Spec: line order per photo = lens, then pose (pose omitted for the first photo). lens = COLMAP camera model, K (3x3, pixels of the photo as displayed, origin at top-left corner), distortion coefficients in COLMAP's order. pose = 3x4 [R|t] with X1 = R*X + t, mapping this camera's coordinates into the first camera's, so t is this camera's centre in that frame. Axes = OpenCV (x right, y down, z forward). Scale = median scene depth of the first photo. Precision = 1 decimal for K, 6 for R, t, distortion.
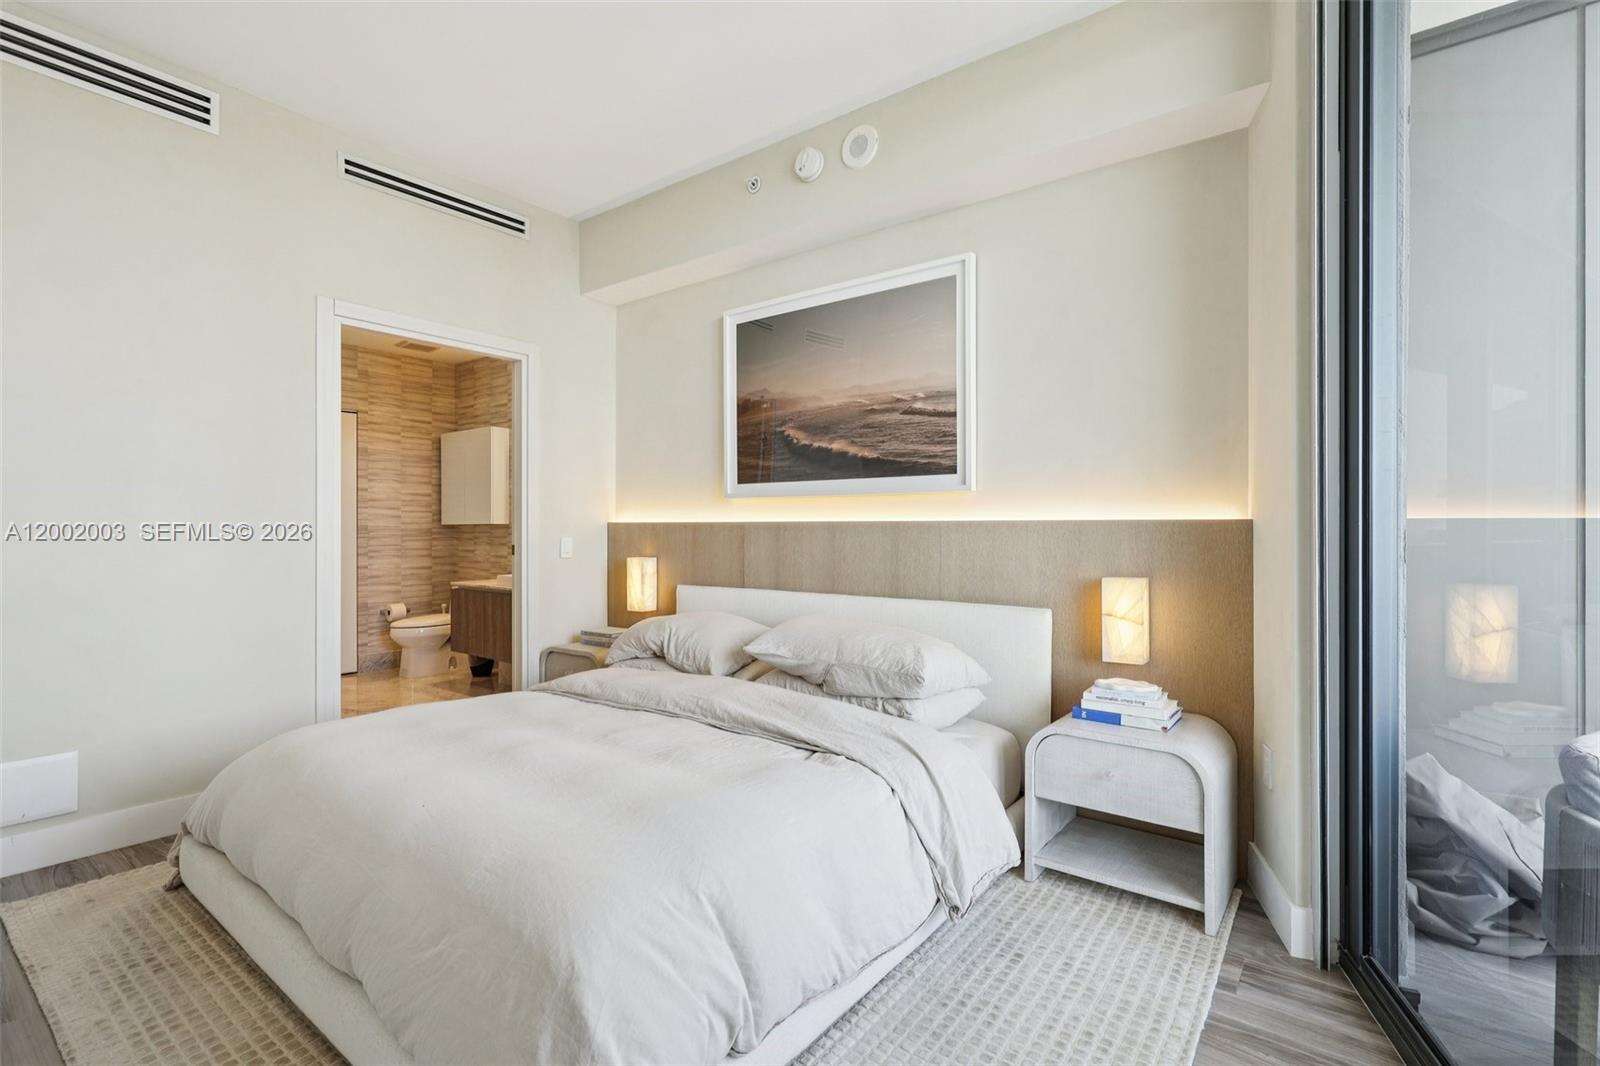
lens RADIAL K [[732.1, 0, 806.7], [0, 732.1, 533.3], [0, 0, 1]] dist [-0.000905, 0.000655]
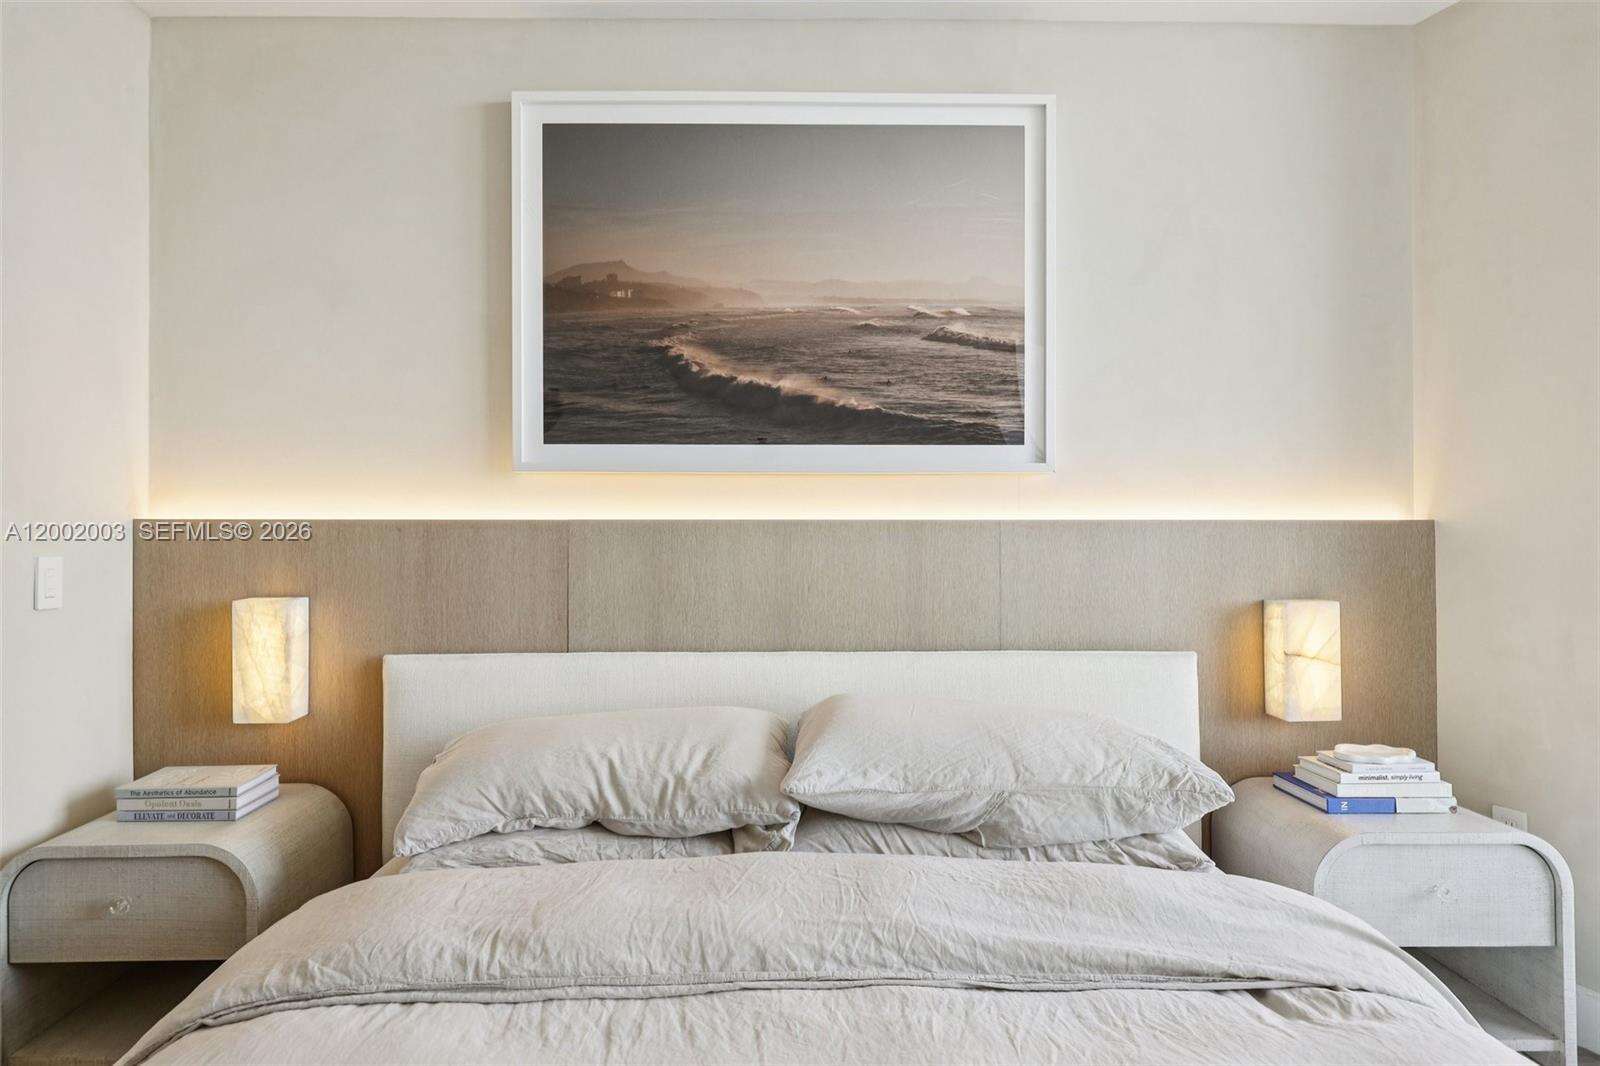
lens RADIAL K [[933.9, 0, 796.2], [0, 933.9, 530.2], [0, 0, 1]] dist [0.000036, 0.002470]
pose [[0.790354, -0.003461, 0.612641, -0.409985], [0.005300, 0.999985, -0.001188, -0.008082], [-0.612628, 0.004186, 0.790360, 0.460027]]
